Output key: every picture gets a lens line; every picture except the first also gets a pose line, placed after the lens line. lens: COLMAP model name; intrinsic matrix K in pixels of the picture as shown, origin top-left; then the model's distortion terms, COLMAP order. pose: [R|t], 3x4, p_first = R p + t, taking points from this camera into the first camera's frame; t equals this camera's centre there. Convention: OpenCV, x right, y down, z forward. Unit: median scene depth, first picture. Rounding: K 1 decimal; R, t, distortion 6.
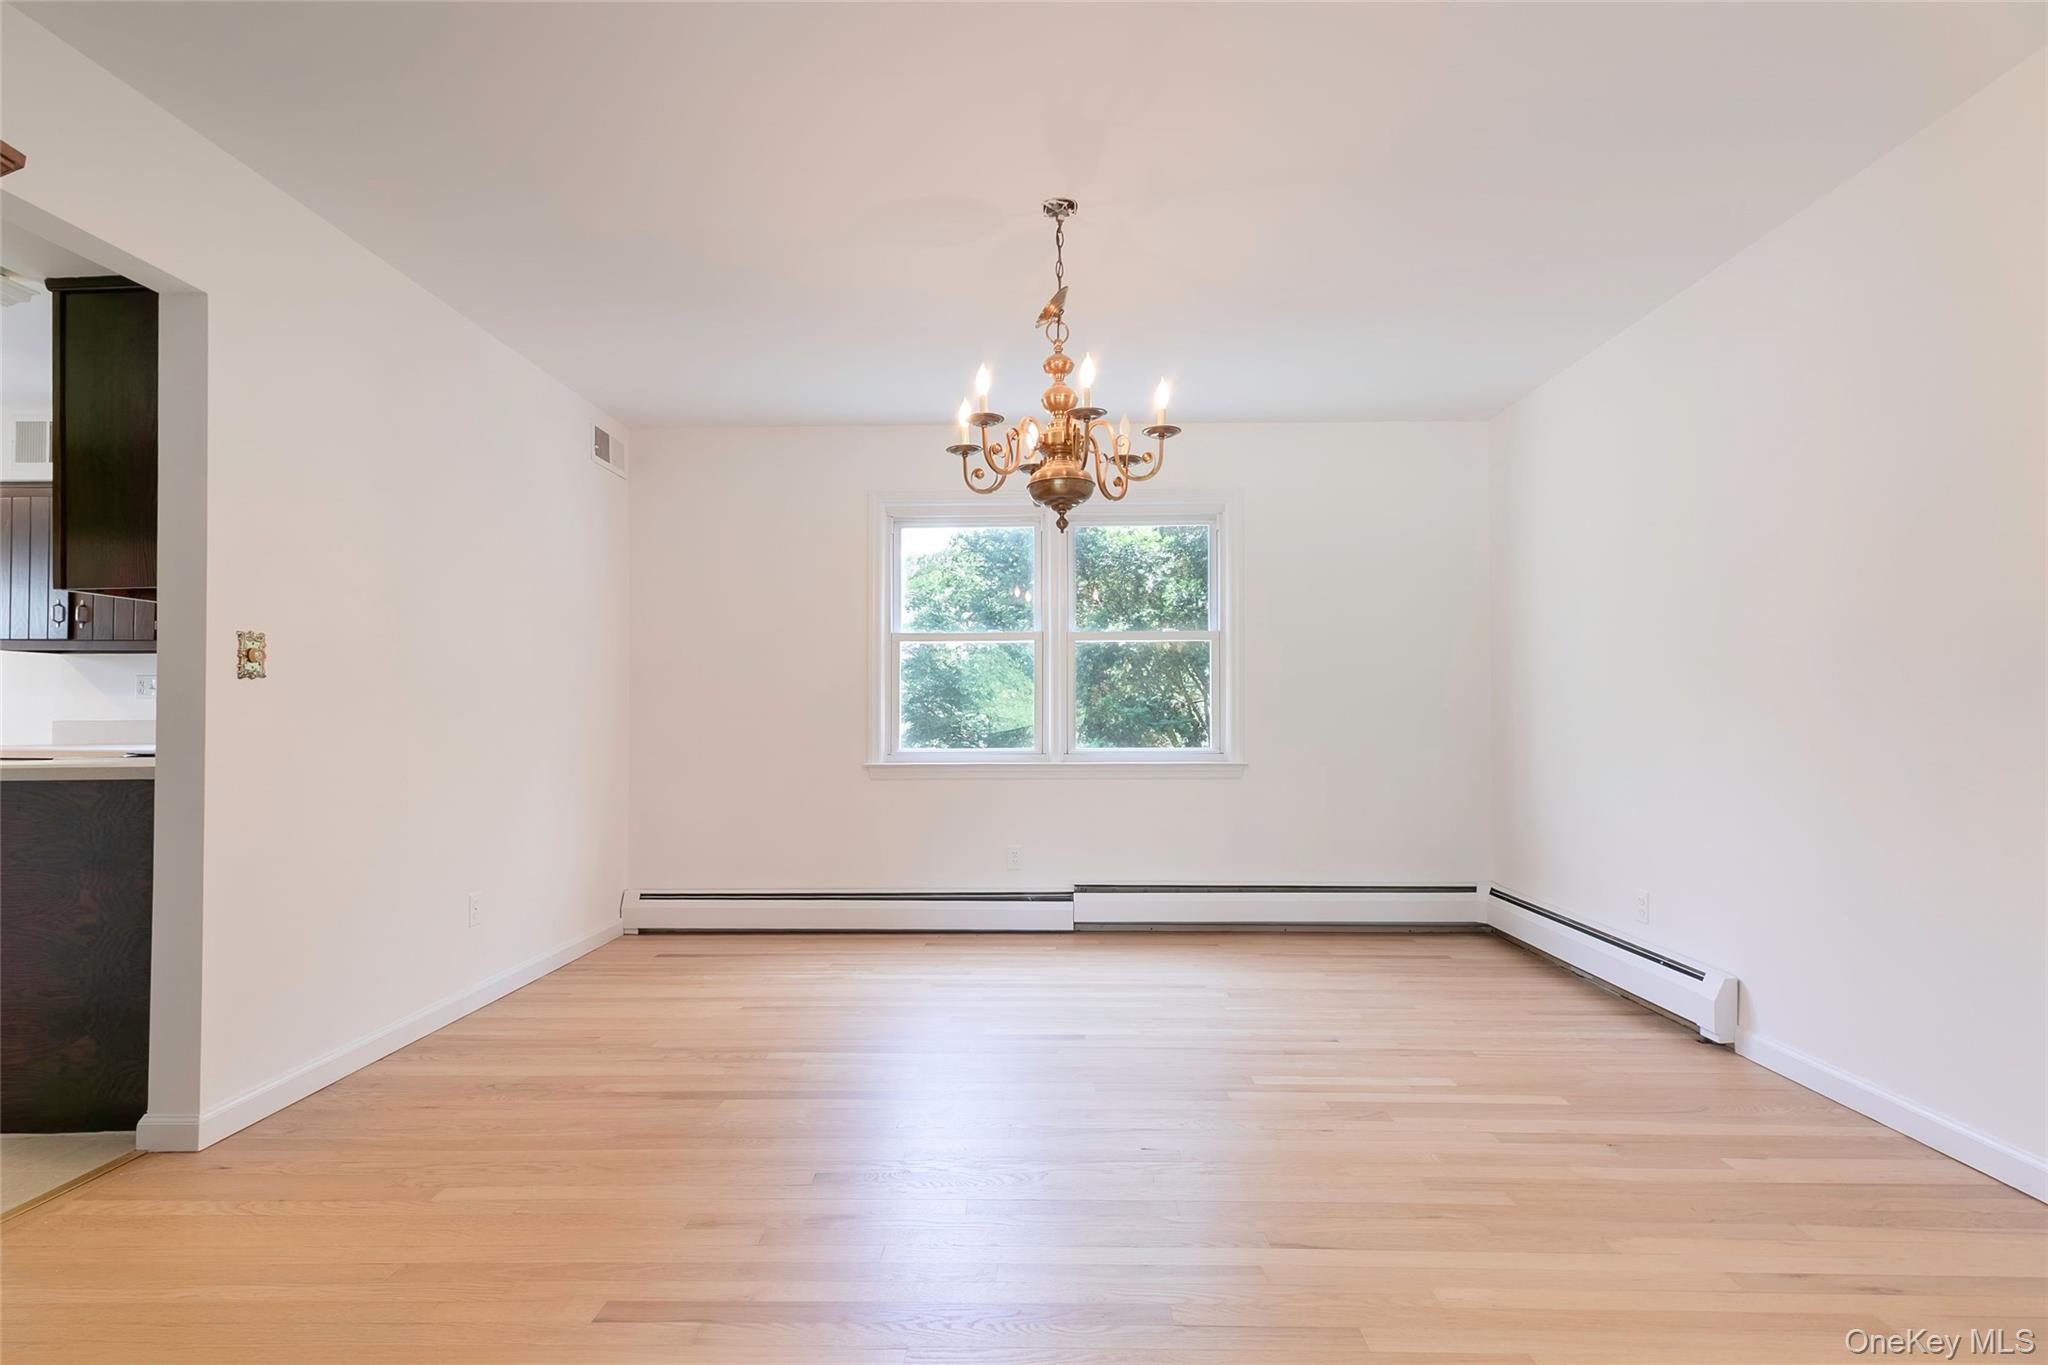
lens RADIAL K [[938.2, 0, 1018.1], [0, 938.2, 709.9], [0, 0, 1]] dist [0.008730, -0.001012]
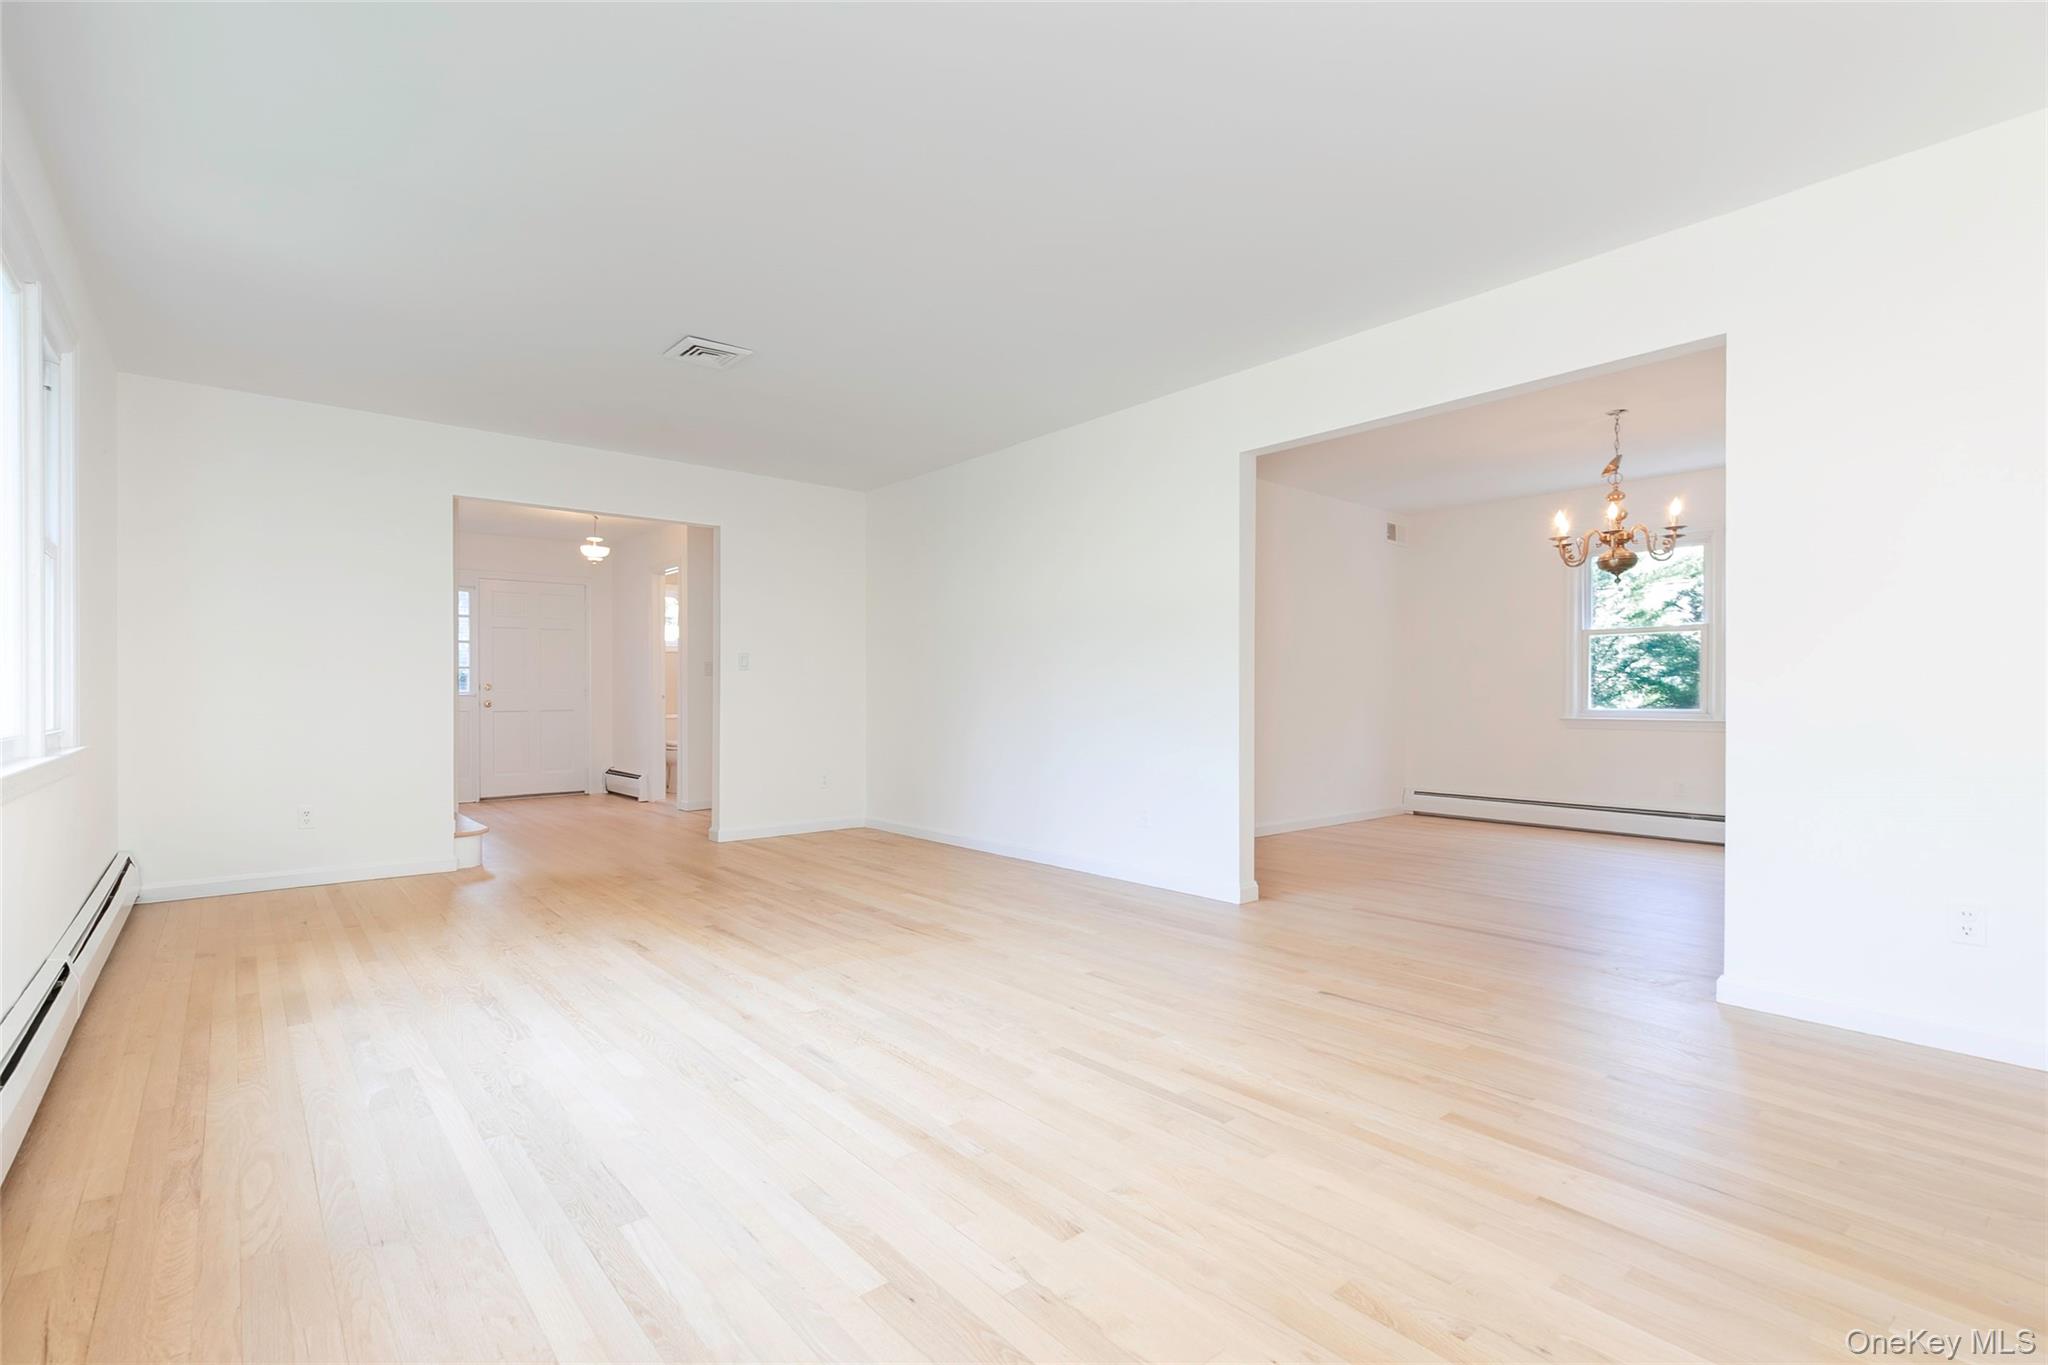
lens RADIAL K [[938.2, 0, 1006.0], [0, 938.2, 690.9], [0, 0, 1]] dist [0.008730, -0.001012]
pose [[0.663743, 0.004492, -0.747948, 0.592831], [0.002056, 0.999967, 0.007830, 0.001815], [0.747958, -0.006735, 0.663712, -1.063561]]
